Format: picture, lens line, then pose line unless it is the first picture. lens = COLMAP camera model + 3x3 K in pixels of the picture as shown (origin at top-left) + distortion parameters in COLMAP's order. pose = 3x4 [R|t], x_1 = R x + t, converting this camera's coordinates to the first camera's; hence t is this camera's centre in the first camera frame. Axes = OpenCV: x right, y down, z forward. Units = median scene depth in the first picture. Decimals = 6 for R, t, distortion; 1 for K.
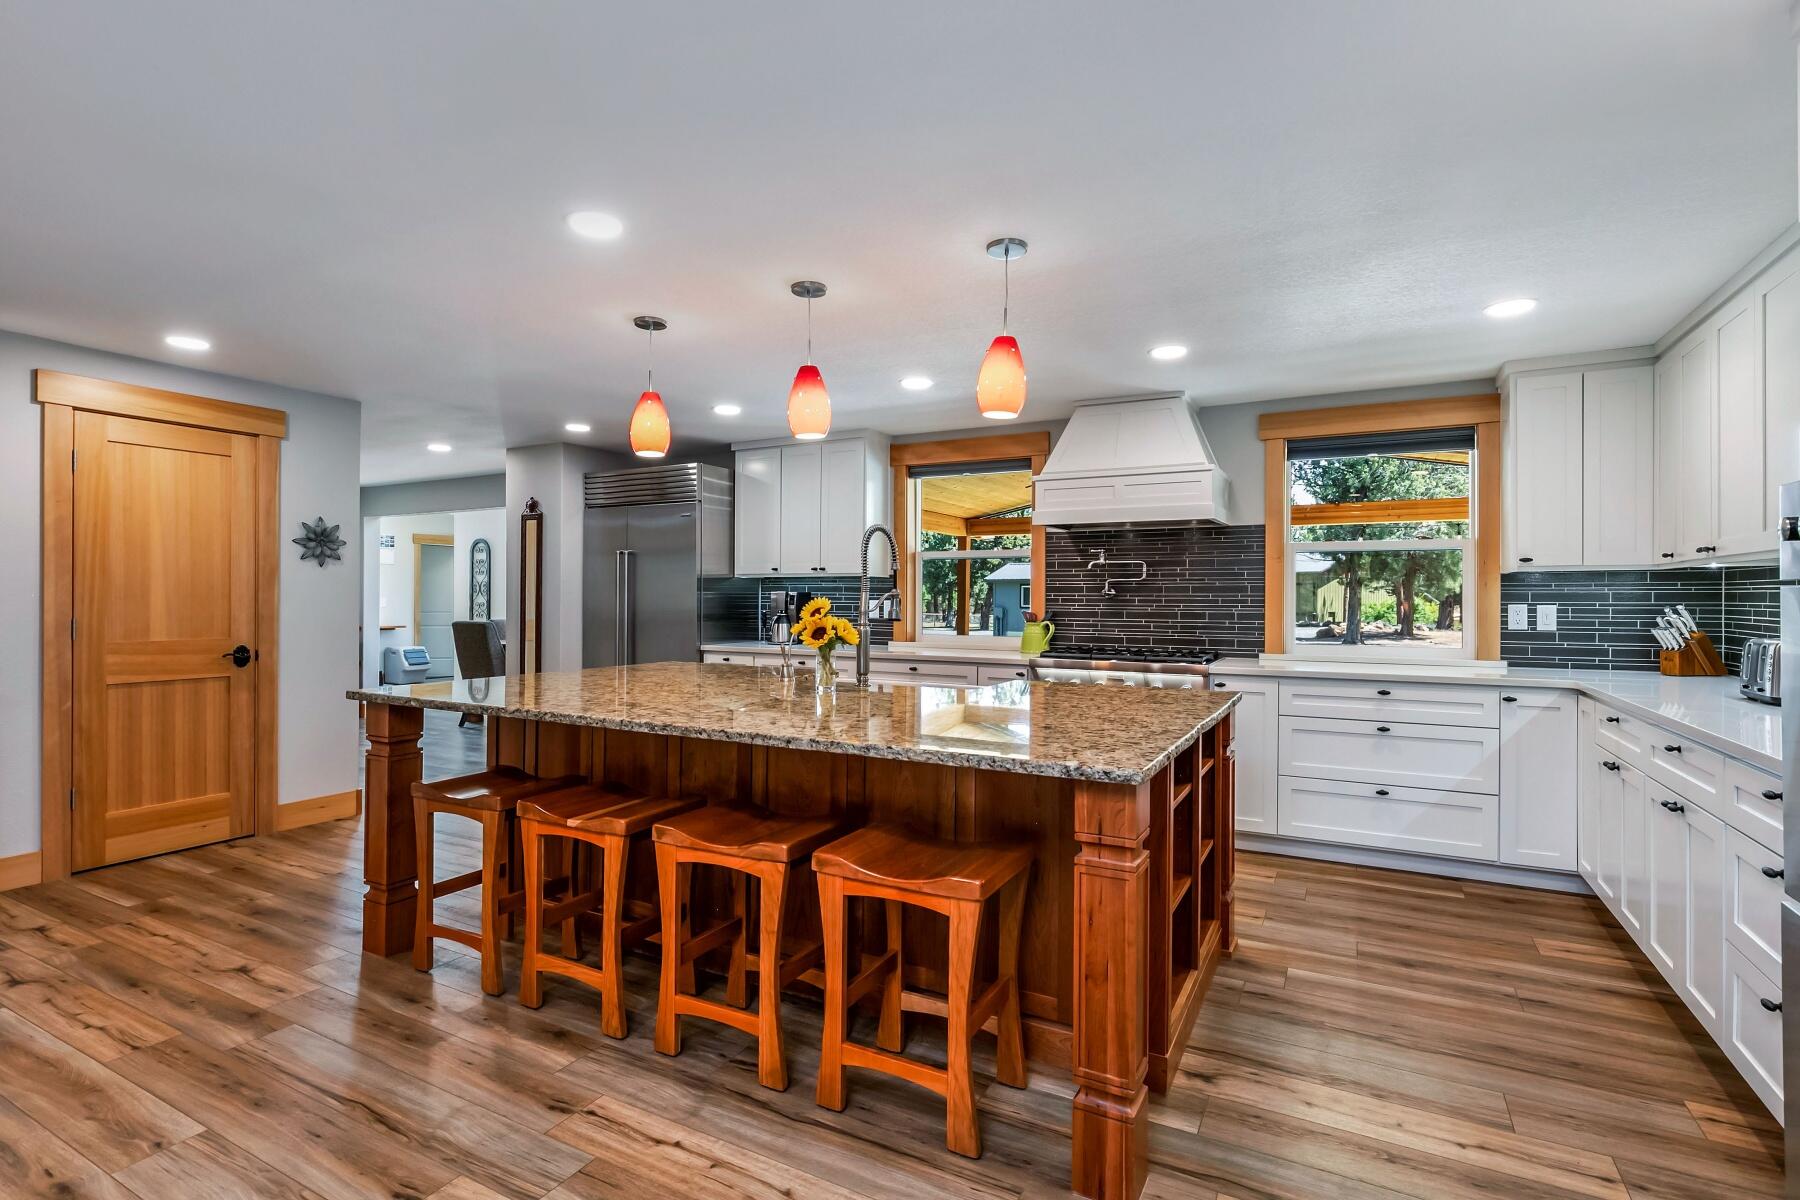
lens RADIAL K [[851.1, 0, 900.0], [0, 851.1, 600.0], [0, 0, 1]] dist [0.002691, 0.000591]
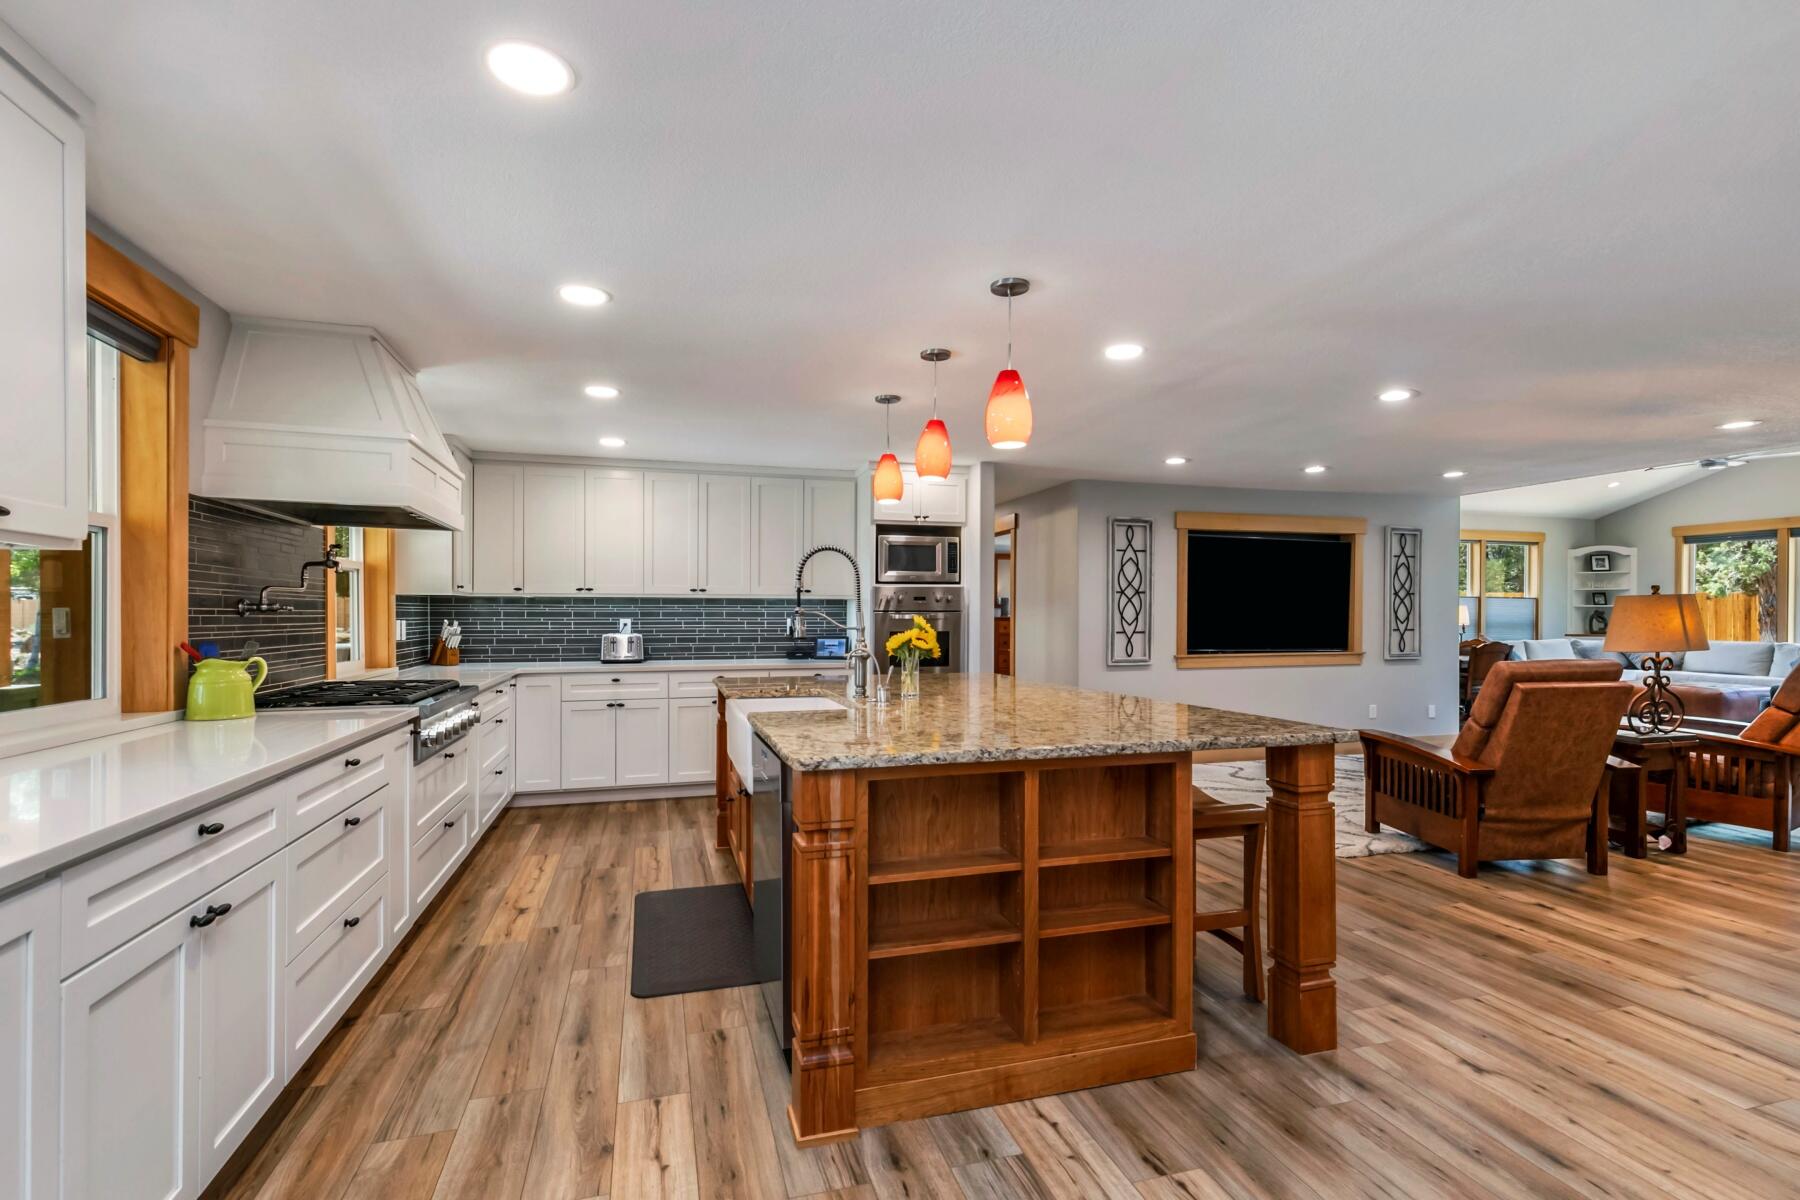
lens RADIAL K [[830.4, 0, 900.0], [0, 830.4, 600.0], [0, 0, 1]] dist [-0.010937, -0.000124]
pose [[-0.700416, 0.016196, 0.713551, -0.646236], [0.001791, 0.999779, -0.020935, 0.002987], [-0.713733, -0.013386, -0.700290, 1.317915]]
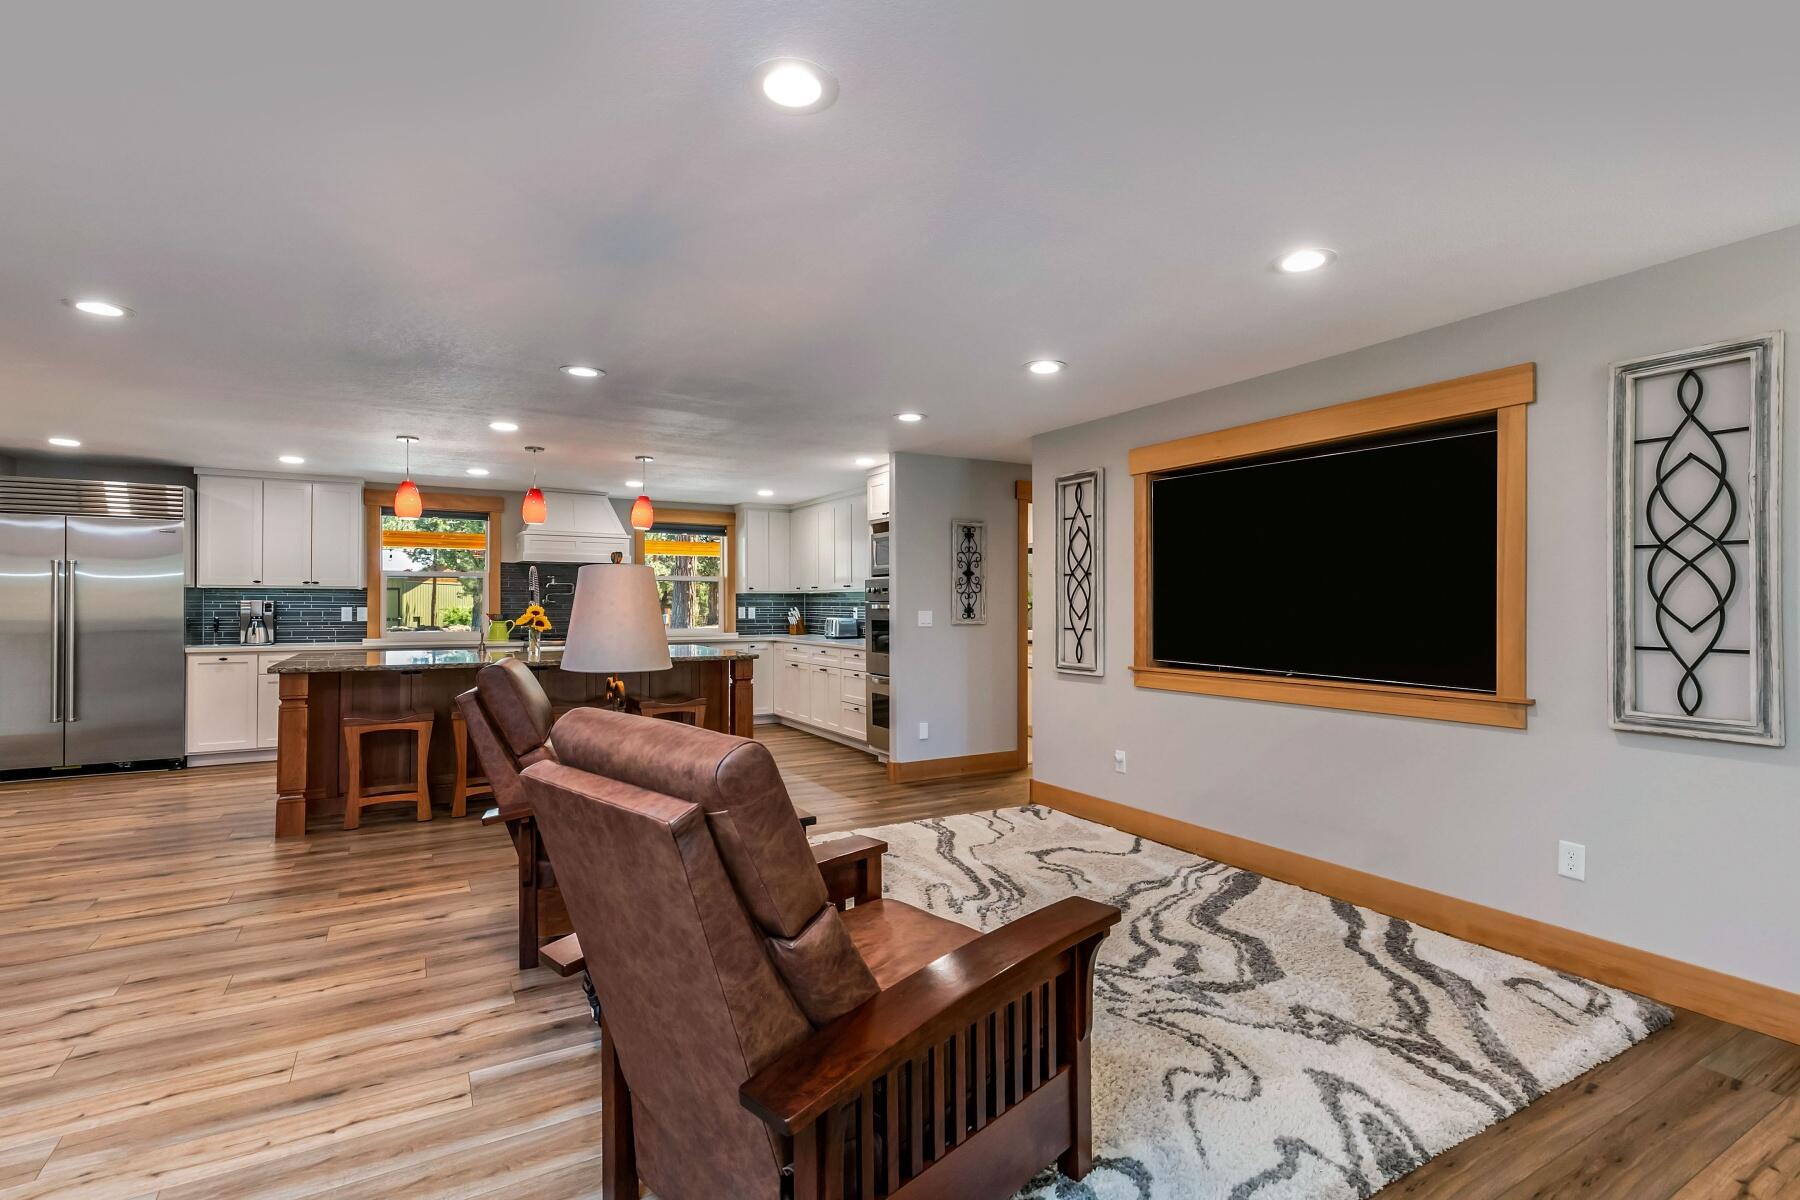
lens RADIAL K [[851.7, 0, 908.0], [0, 851.7, 600.5], [0, 0, 1]] dist [0.030807, -0.016099]
pose [[0.520883, 0.001114, 0.853627, -0.974294], [0.002883, 0.999991, -0.003064, -0.004819], [-0.853623, 0.004057, 0.520876, -0.553821]]
